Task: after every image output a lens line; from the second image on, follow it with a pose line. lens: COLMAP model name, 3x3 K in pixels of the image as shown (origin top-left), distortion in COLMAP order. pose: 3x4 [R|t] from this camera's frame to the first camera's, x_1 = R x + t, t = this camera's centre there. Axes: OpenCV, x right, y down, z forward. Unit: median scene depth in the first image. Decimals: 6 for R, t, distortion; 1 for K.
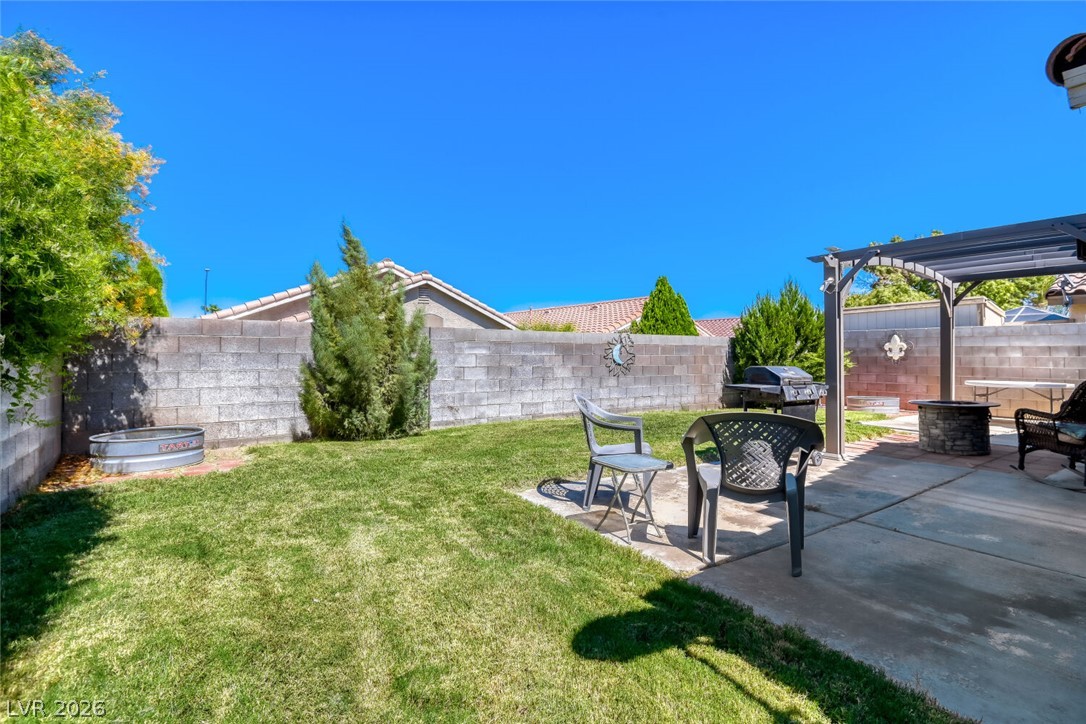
lens RADIAL K [[564.9, 0, 491.6], [0, 564.9, 344.8], [0, 0, 1]] dist [-0.001990, -0.027788]
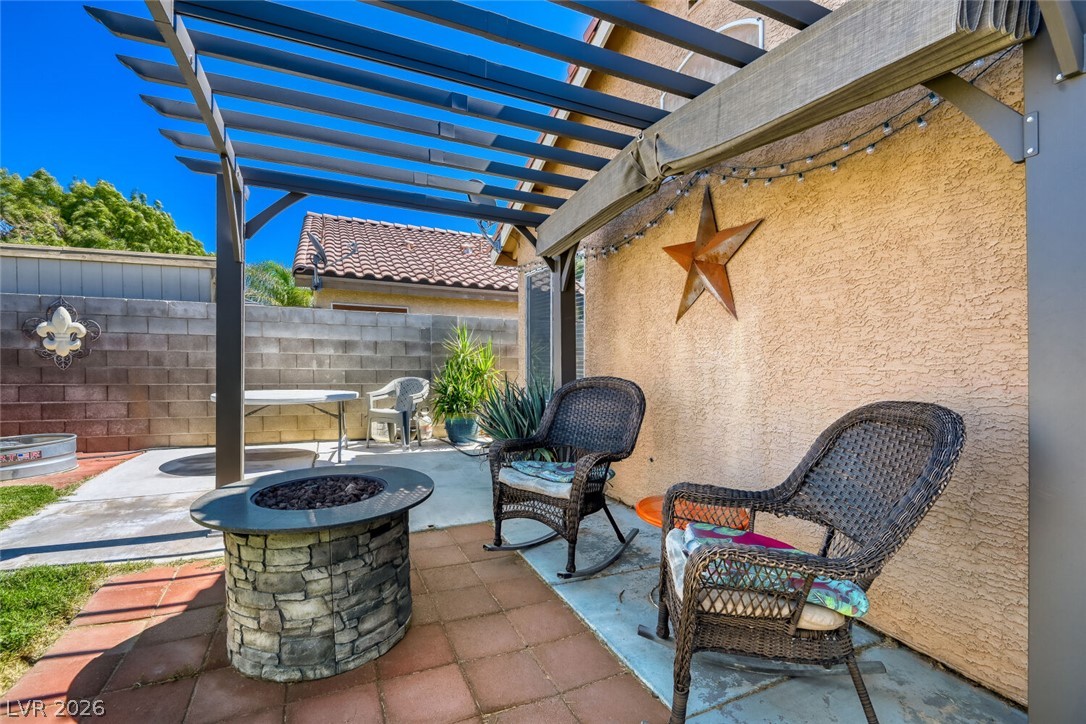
lens RADIAL K [[505.2, 0, 556.4], [0, 505.2, 378.4], [0, 0, 1]] dist [0.000672, -0.016879]
pose [[0.124333, -0.042806, 0.991317, 0.467017], [-0.037187, 0.998166, 0.047766, 0.012448], [-0.991543, -0.042803, 0.122513, 0.708280]]
